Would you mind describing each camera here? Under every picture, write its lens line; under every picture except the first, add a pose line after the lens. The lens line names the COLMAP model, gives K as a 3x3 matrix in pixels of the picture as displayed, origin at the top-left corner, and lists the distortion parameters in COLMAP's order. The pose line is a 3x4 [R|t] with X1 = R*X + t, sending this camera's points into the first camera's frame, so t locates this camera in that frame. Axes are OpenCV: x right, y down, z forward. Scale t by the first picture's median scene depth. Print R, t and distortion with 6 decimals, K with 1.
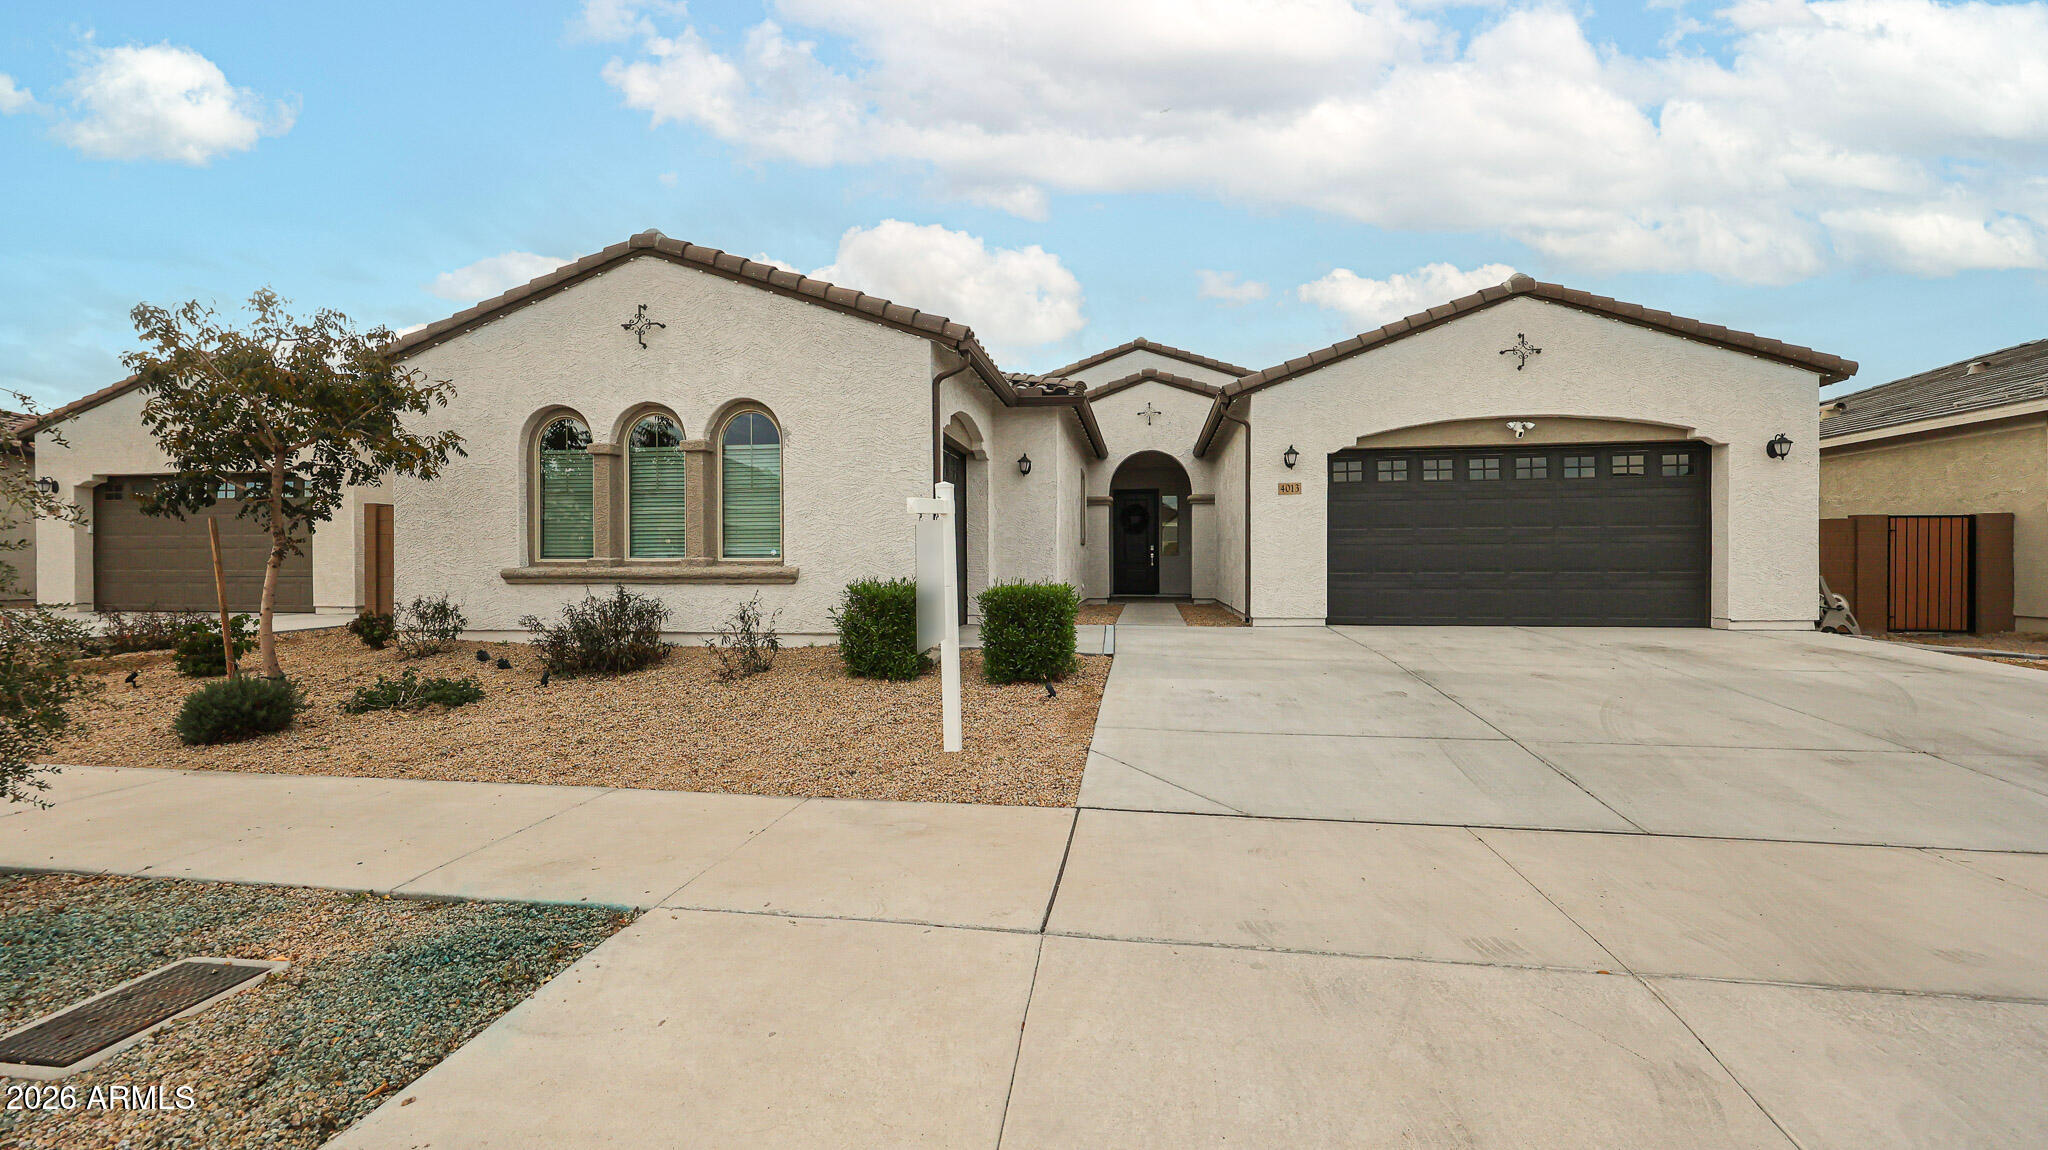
lens RADIAL K [[838.5, 0, 1015.6], [0, 838.5, 570.4], [0, 0, 1]] dist [0.001063, 0.000256]
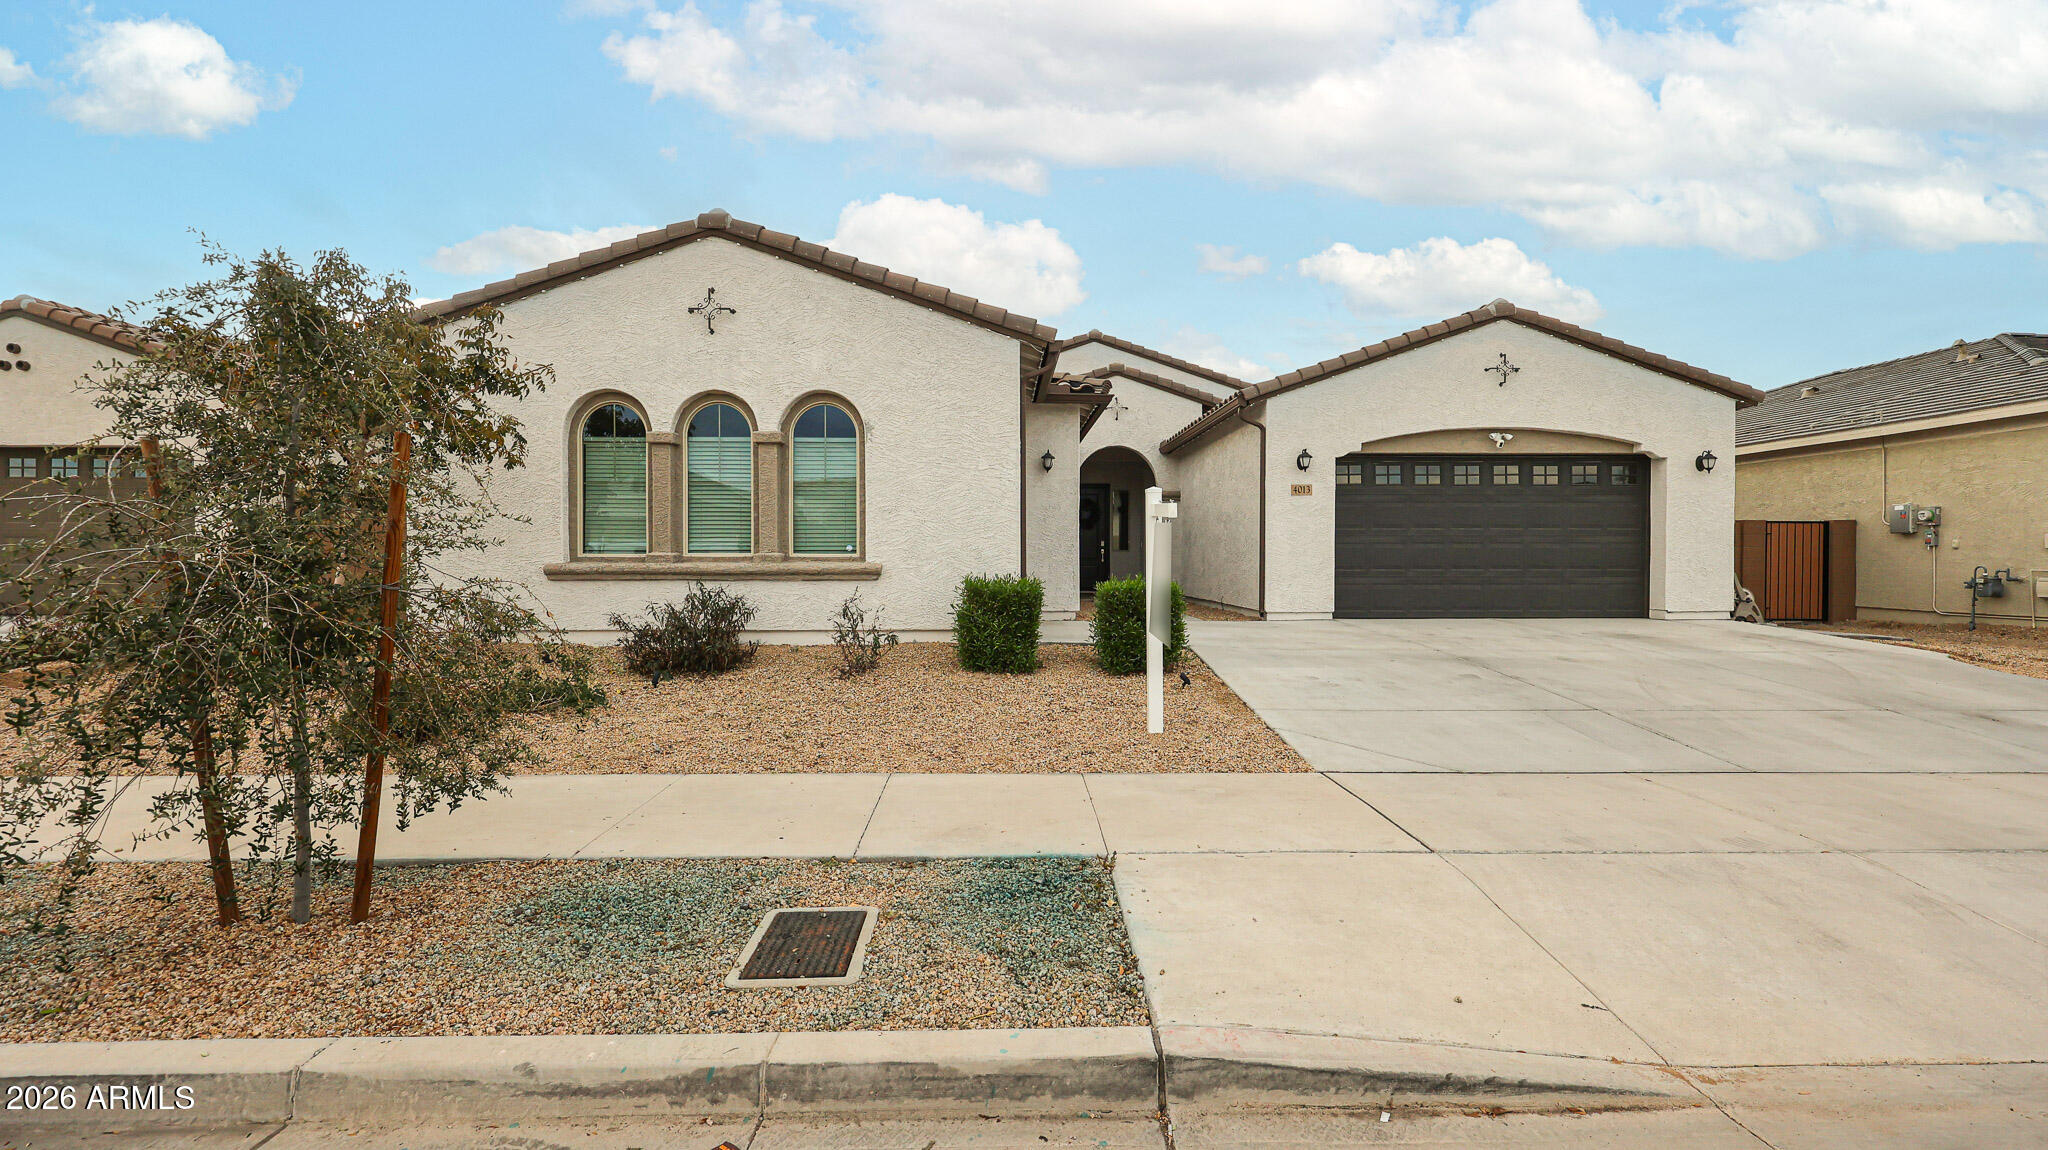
lens RADIAL K [[908.7, 0, 1027.3], [0, 908.7, 568.2], [0, 0, 1]] dist [0.001010, -0.000058]
pose [[0.984446, 0.001899, 0.175678, -0.285666], [-0.002386, 0.999994, 0.002563, -0.001188], [-0.175672, -0.002943, 0.984444, -0.088542]]
